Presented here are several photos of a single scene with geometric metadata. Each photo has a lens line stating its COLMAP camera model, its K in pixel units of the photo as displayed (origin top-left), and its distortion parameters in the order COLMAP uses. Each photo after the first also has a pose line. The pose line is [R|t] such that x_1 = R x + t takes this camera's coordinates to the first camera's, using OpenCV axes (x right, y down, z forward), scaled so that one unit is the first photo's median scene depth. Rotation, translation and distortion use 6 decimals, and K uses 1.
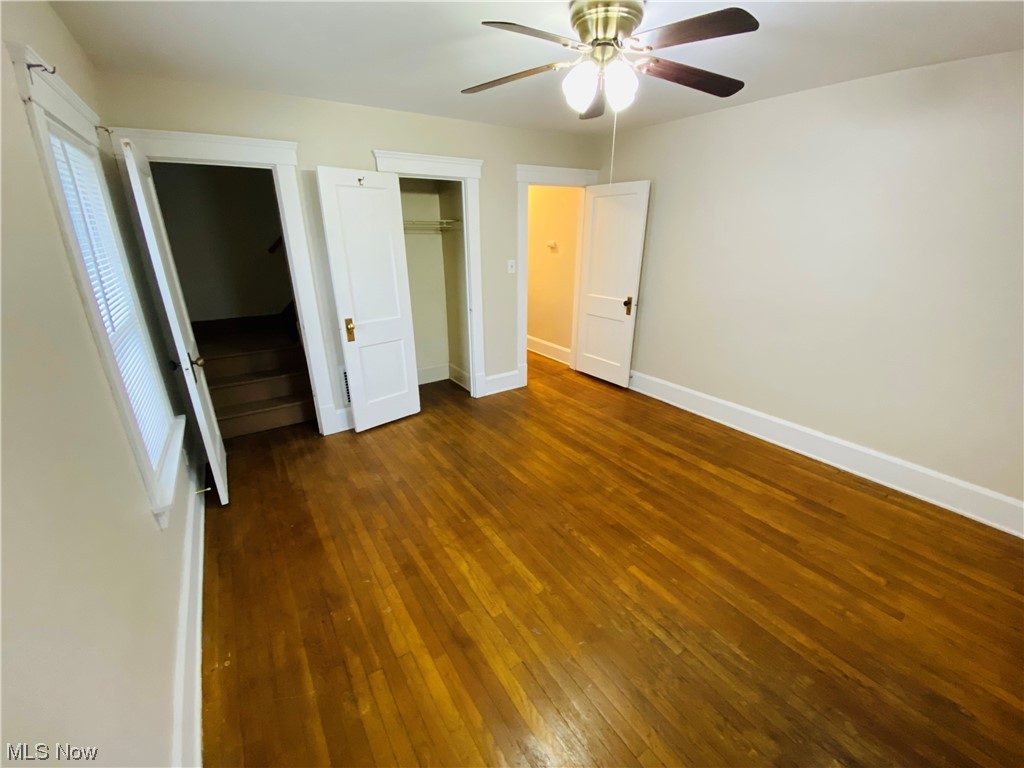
lens RADIAL K [[418.3, 0, 512.0], [0, 418.3, 384.0], [0, 0, 1]] dist [0.018038, -0.017024]
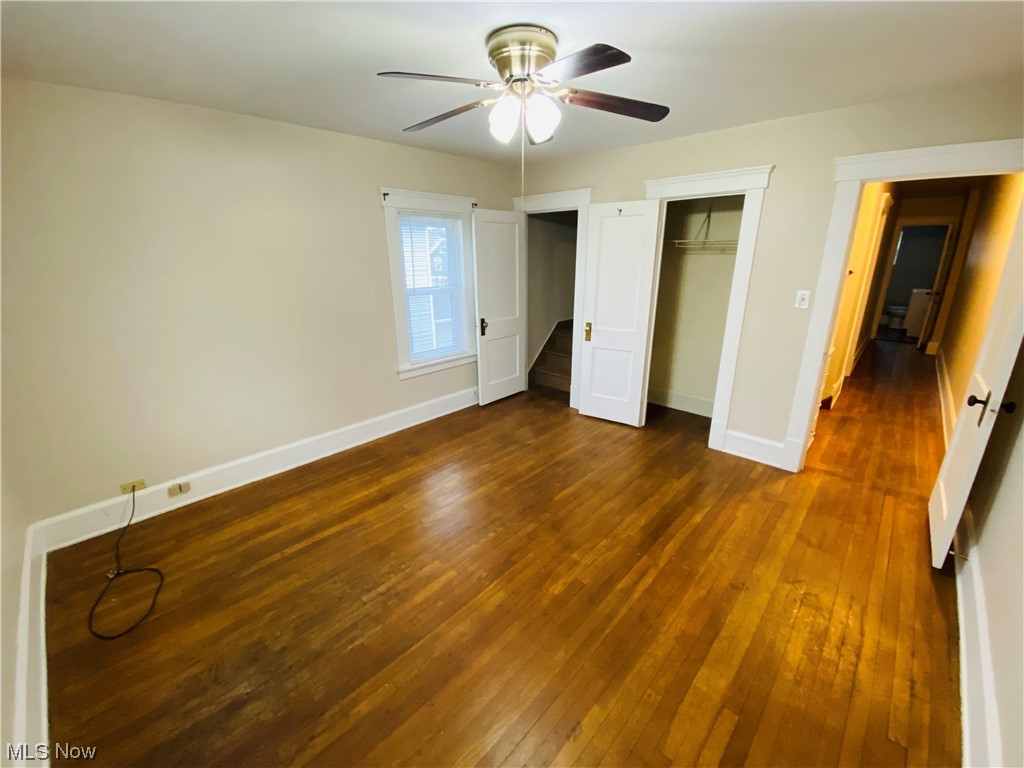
lens RADIAL K [[418.3, 0, 512.0], [0, 418.3, 384.0], [0, 0, 1]] dist [0.018038, -0.017024]
pose [[0.211211, 0.298090, -0.930877, 0.969512], [-0.333847, 0.917090, 0.217926, -0.226461], [0.918660, 0.264742, 0.293216, 0.594321]]
